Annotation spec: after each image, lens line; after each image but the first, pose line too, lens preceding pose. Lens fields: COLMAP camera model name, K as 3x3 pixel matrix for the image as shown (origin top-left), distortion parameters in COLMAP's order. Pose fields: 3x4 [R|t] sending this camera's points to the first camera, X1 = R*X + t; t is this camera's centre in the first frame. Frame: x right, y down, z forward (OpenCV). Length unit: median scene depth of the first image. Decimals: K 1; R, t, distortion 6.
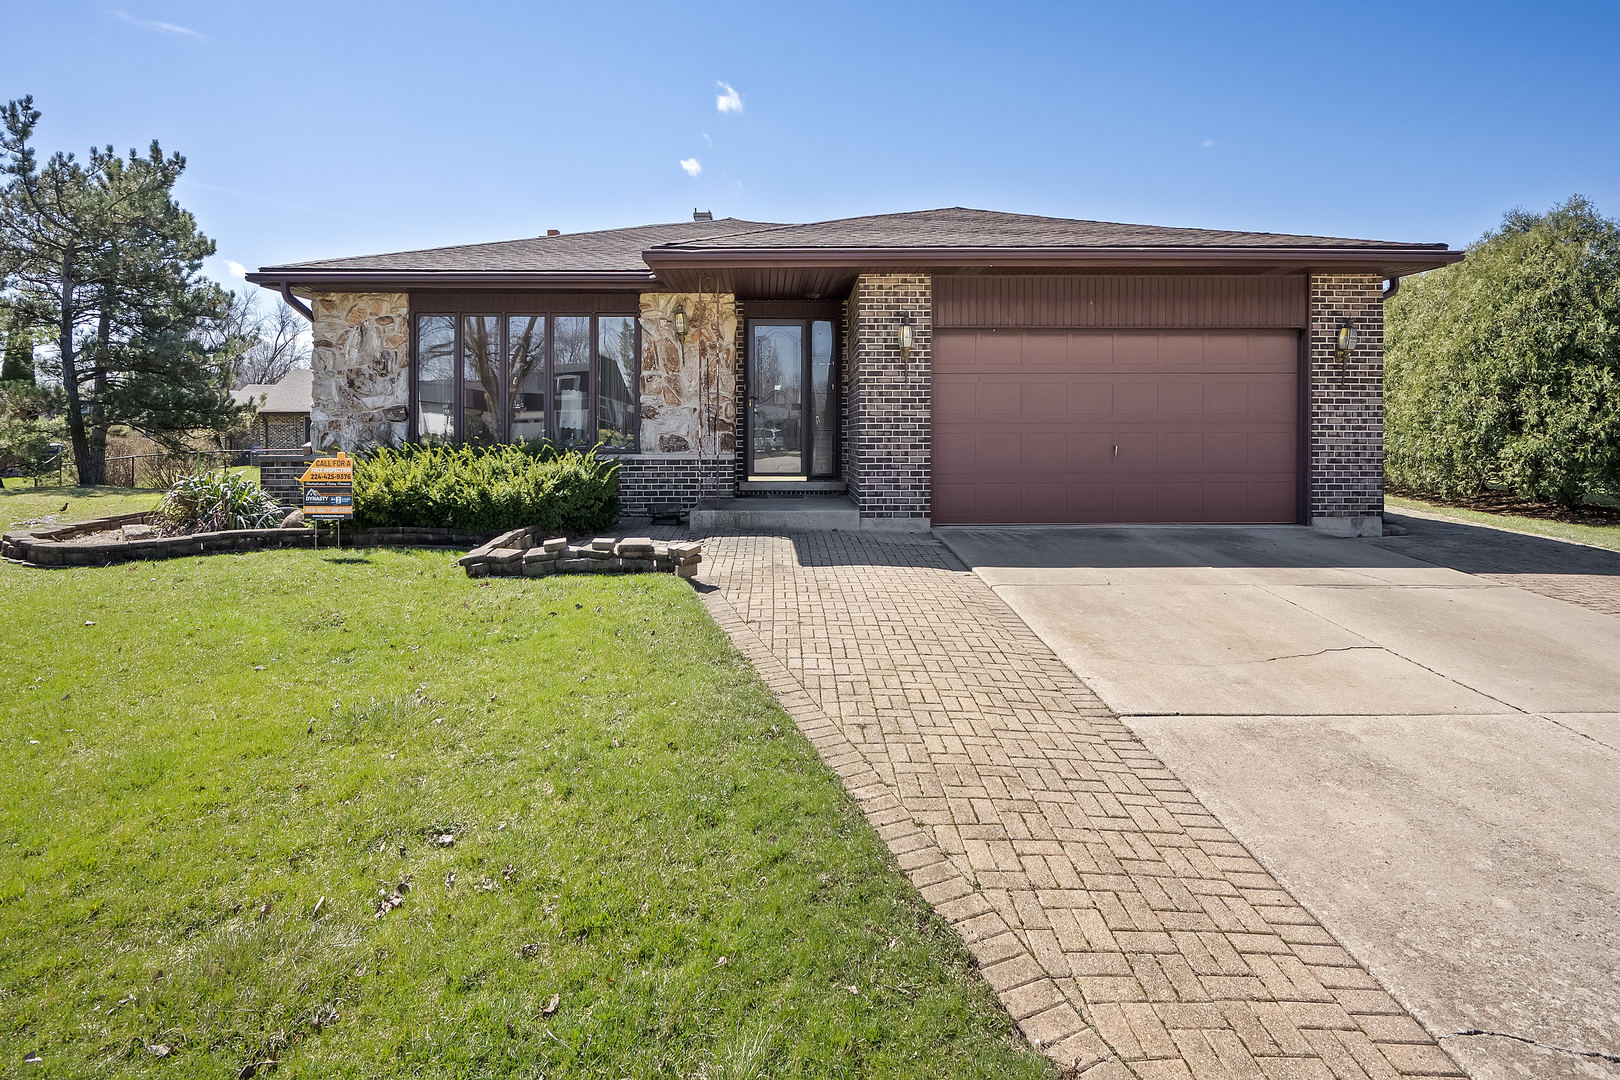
lens RADIAL K [[779.5, 0, 810.0], [0, 779.5, 480.5], [0, 0, 1]] dist [-0.002420, -0.000334]
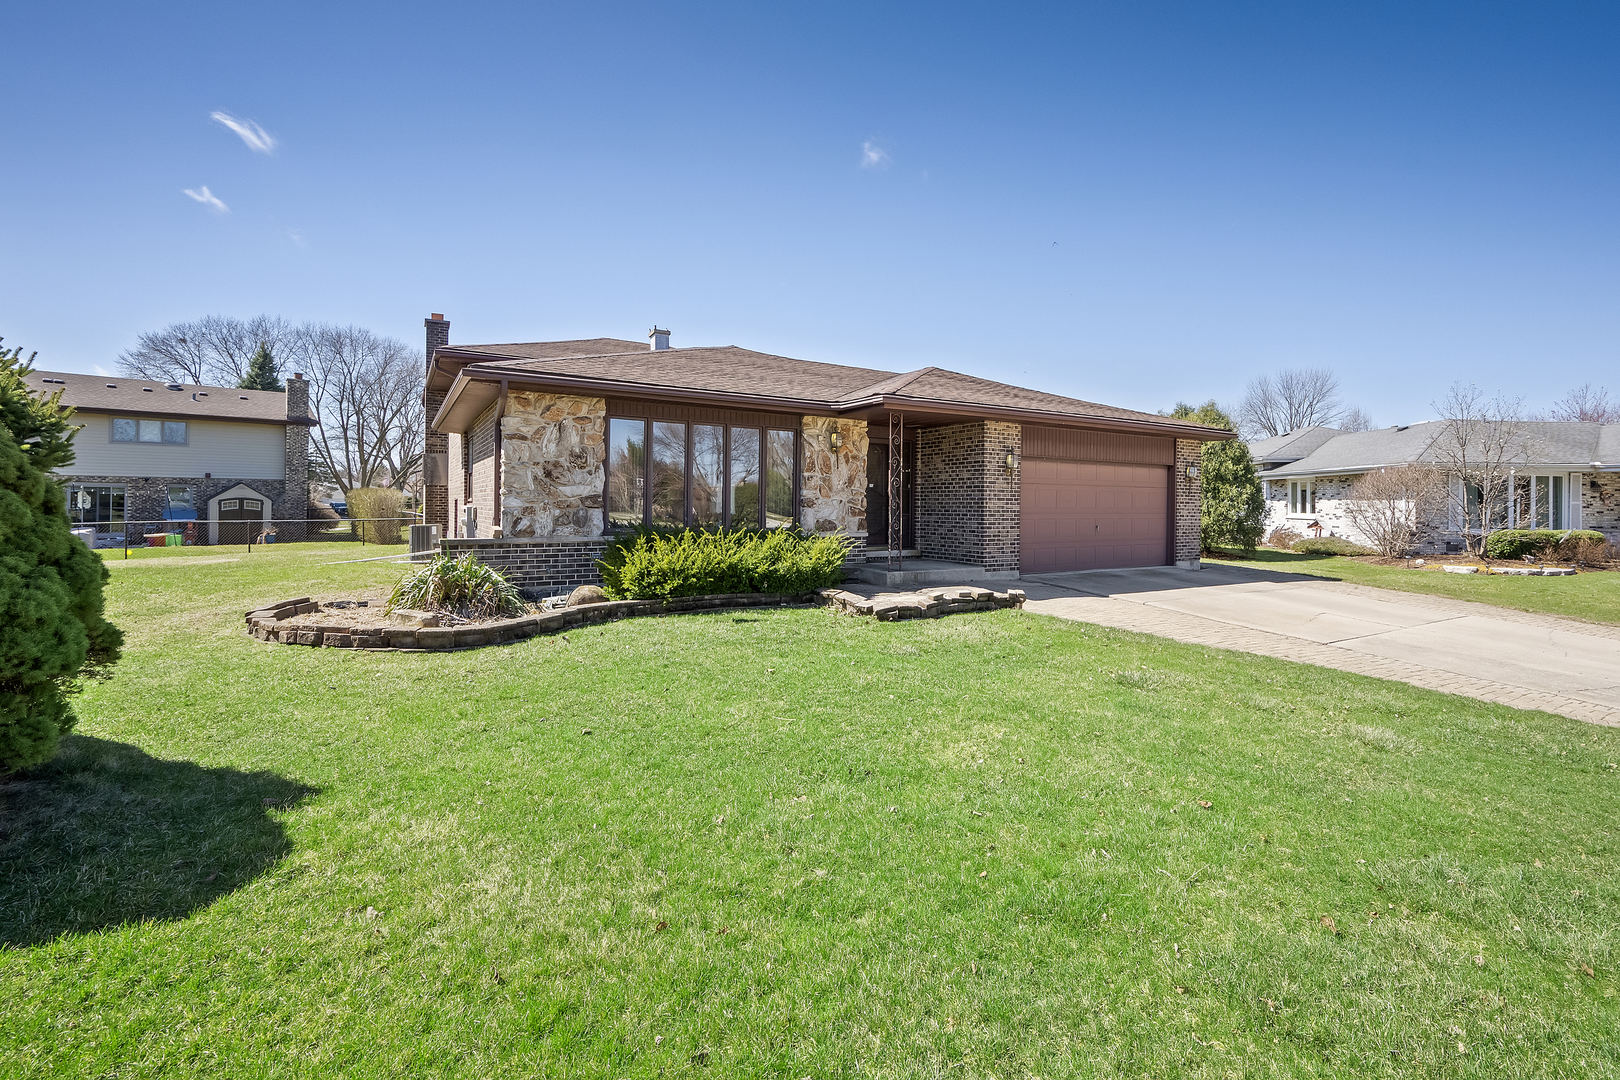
lens RADIAL K [[662.6, 0, 817.1], [0, 662.6, 542.5], [0, 0, 1]] dist [0.000346, 0.000085]
pose [[0.877636, -0.021203, 0.478858, -0.764047], [0.022055, 0.999749, 0.003846, -0.022153], [-0.478820, 0.007186, 0.877884, -0.028169]]
